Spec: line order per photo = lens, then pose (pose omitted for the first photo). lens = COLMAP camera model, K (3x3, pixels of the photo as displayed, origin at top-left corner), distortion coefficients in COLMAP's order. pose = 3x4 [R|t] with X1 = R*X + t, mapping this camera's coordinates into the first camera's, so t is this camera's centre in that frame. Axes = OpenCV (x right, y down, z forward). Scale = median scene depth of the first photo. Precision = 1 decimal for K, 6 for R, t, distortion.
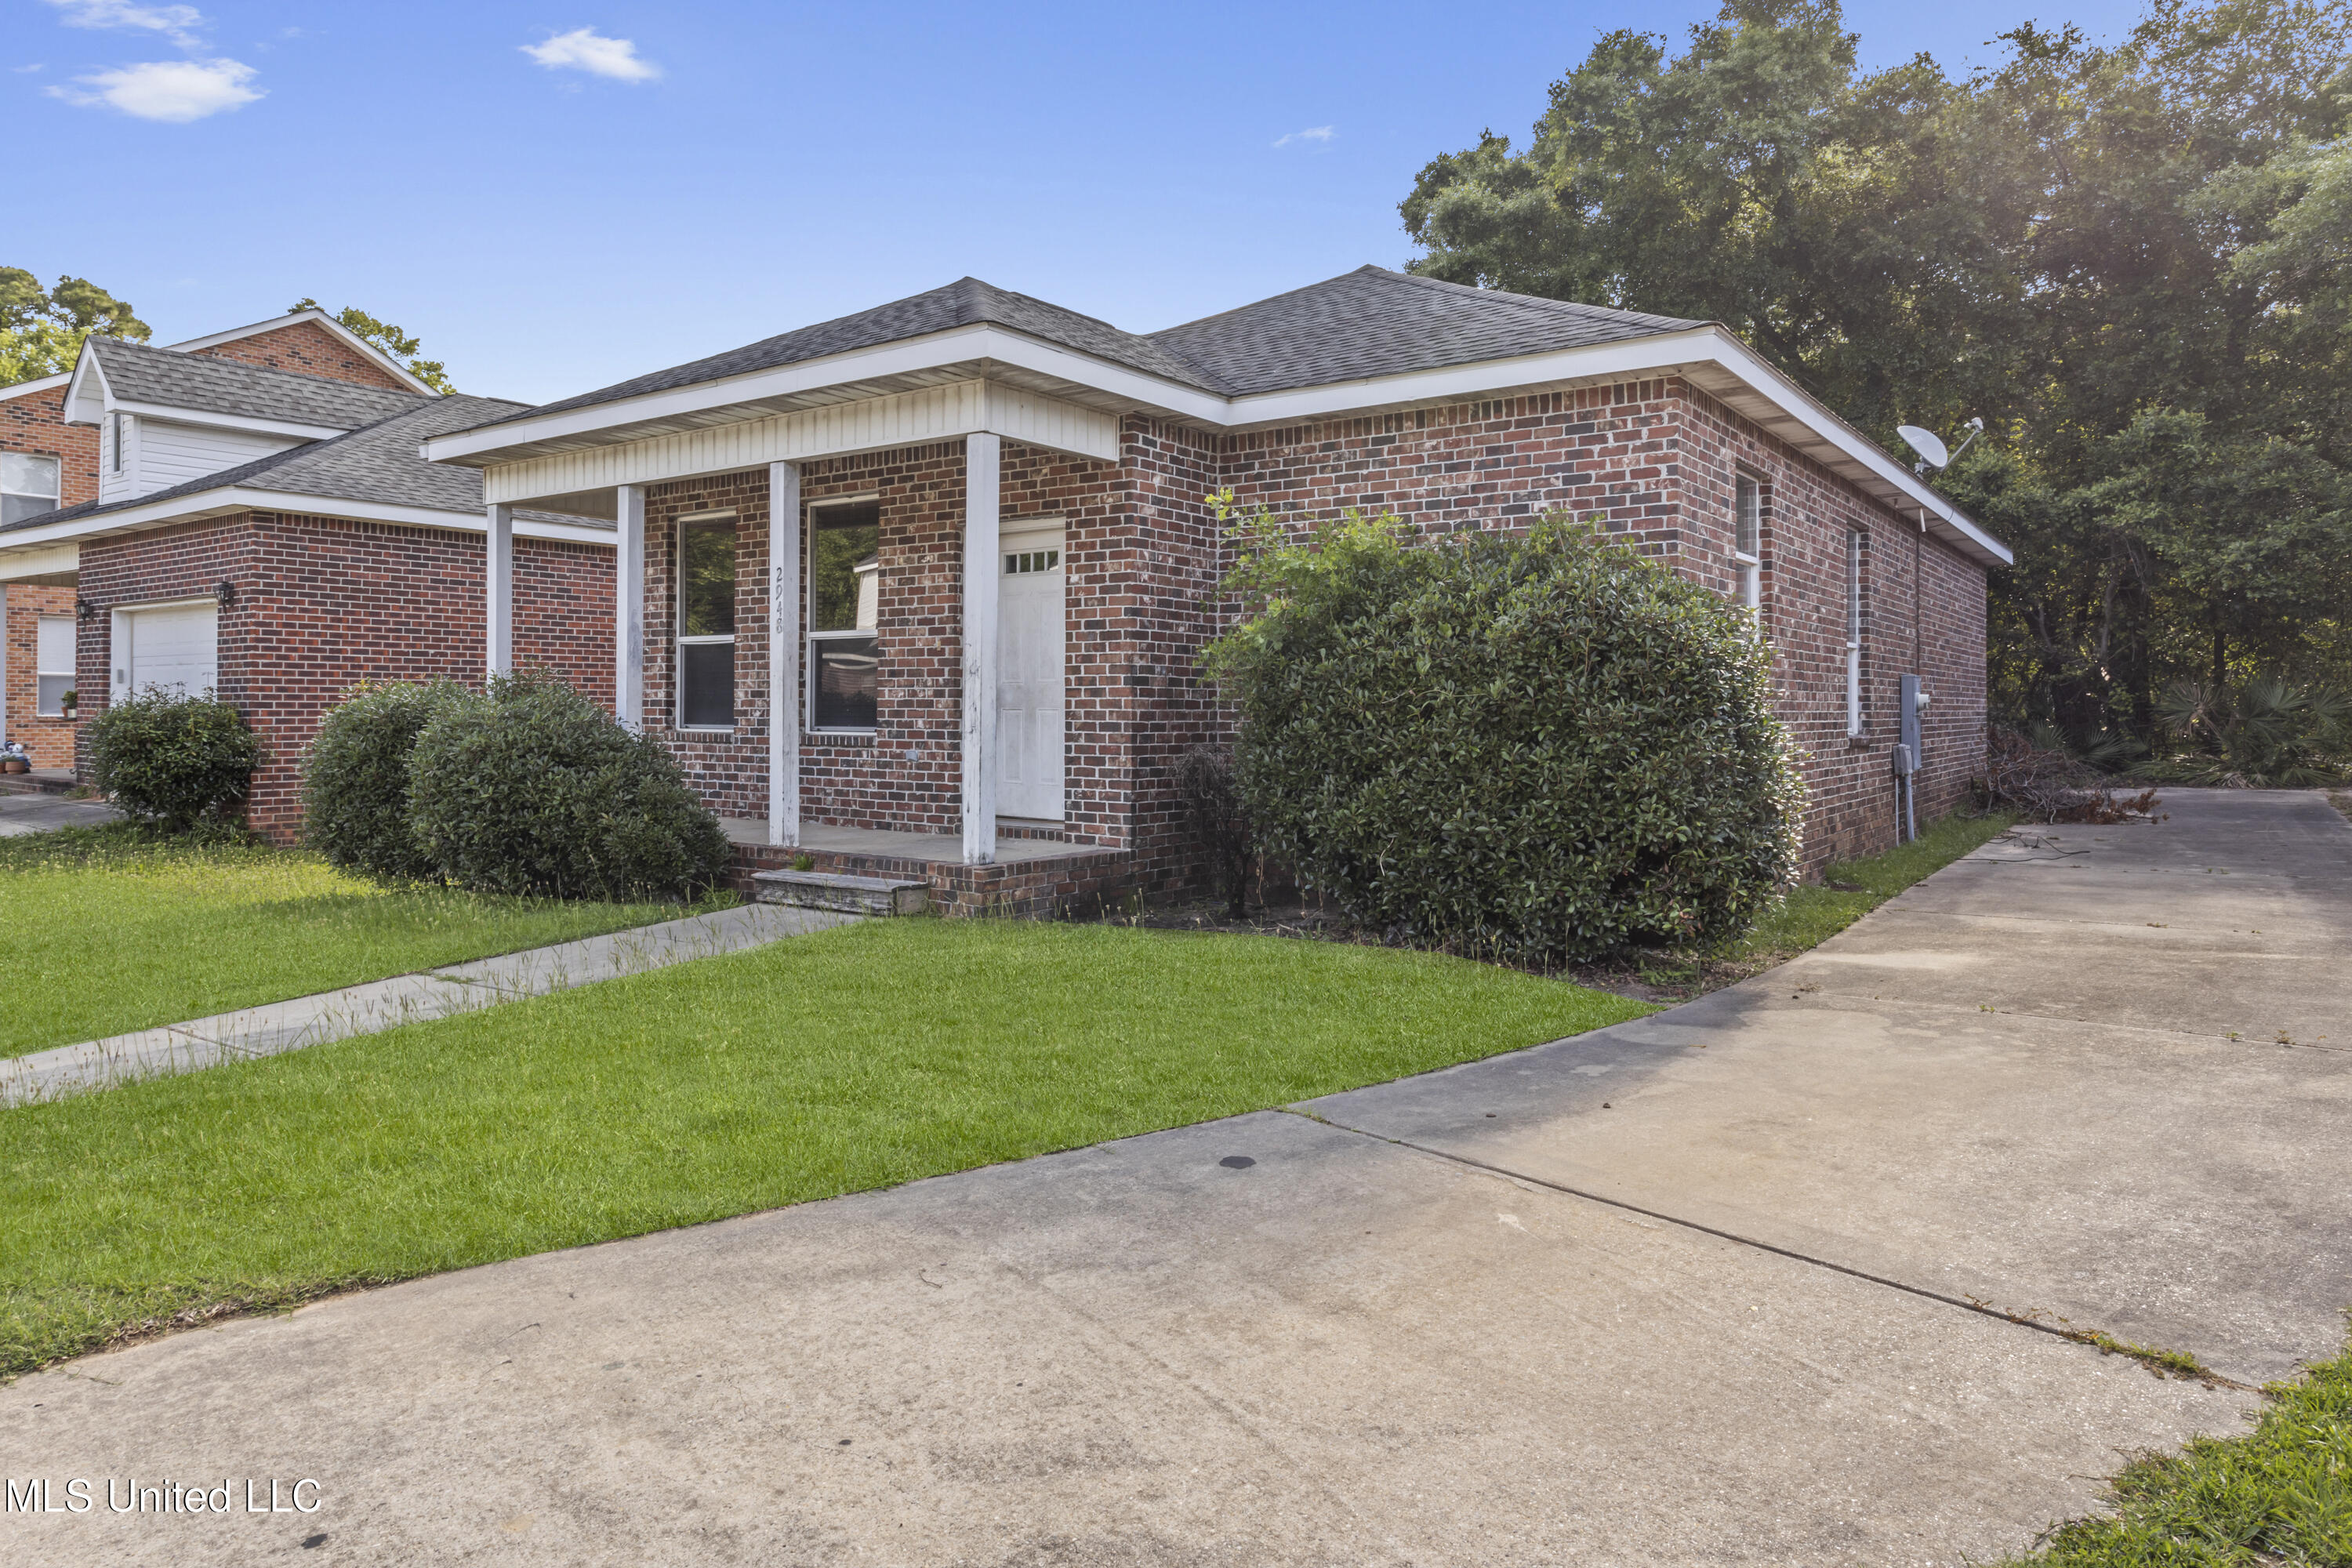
lens RADIAL K [[1466.6, 0, 1140.2], [0, 1466.6, 701.4], [0, 0, 1]] dist [-0.006400, -0.000222]
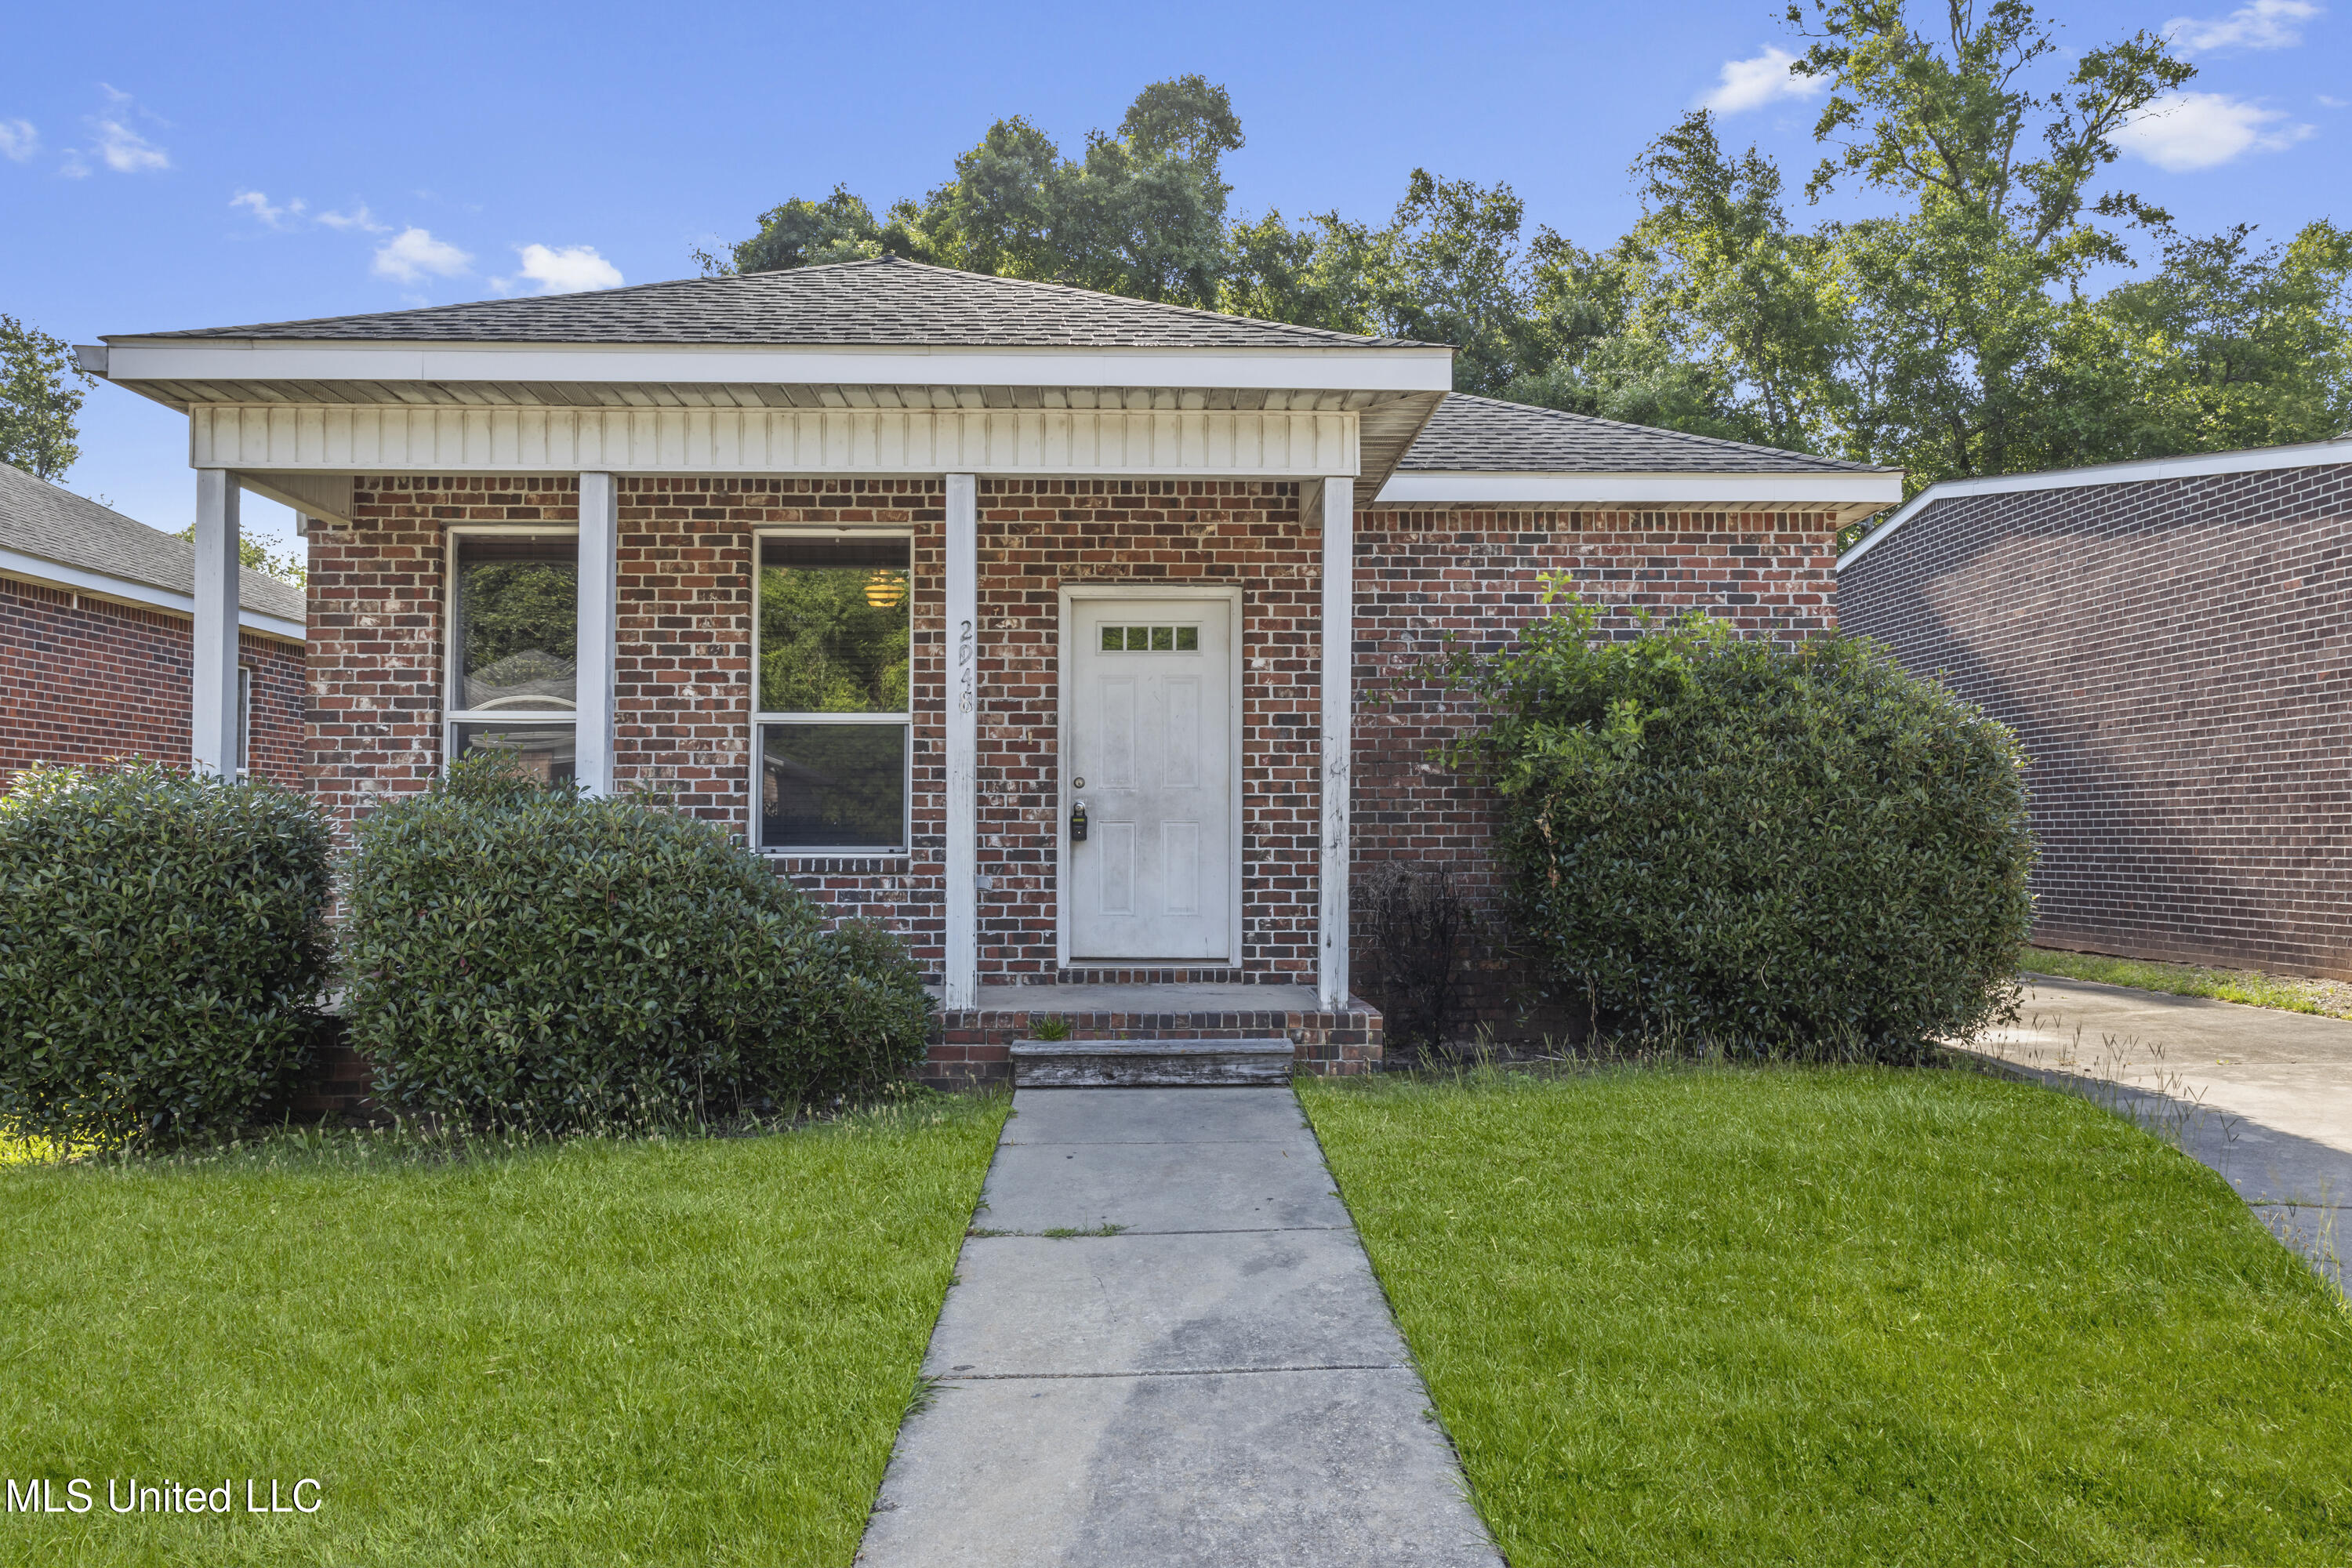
lens RADIAL K [[1639.2, 0, 1182.4], [0, 1639.2, 790.8], [0, 0, 1]] dist [0.003777, 0.000321]
pose [[0.788970, 0.016834, 0.614202, -0.652237], [-0.001025, 0.999659, -0.026082, 0.012563], [-0.614431, 0.019948, 0.788718, 0.303240]]
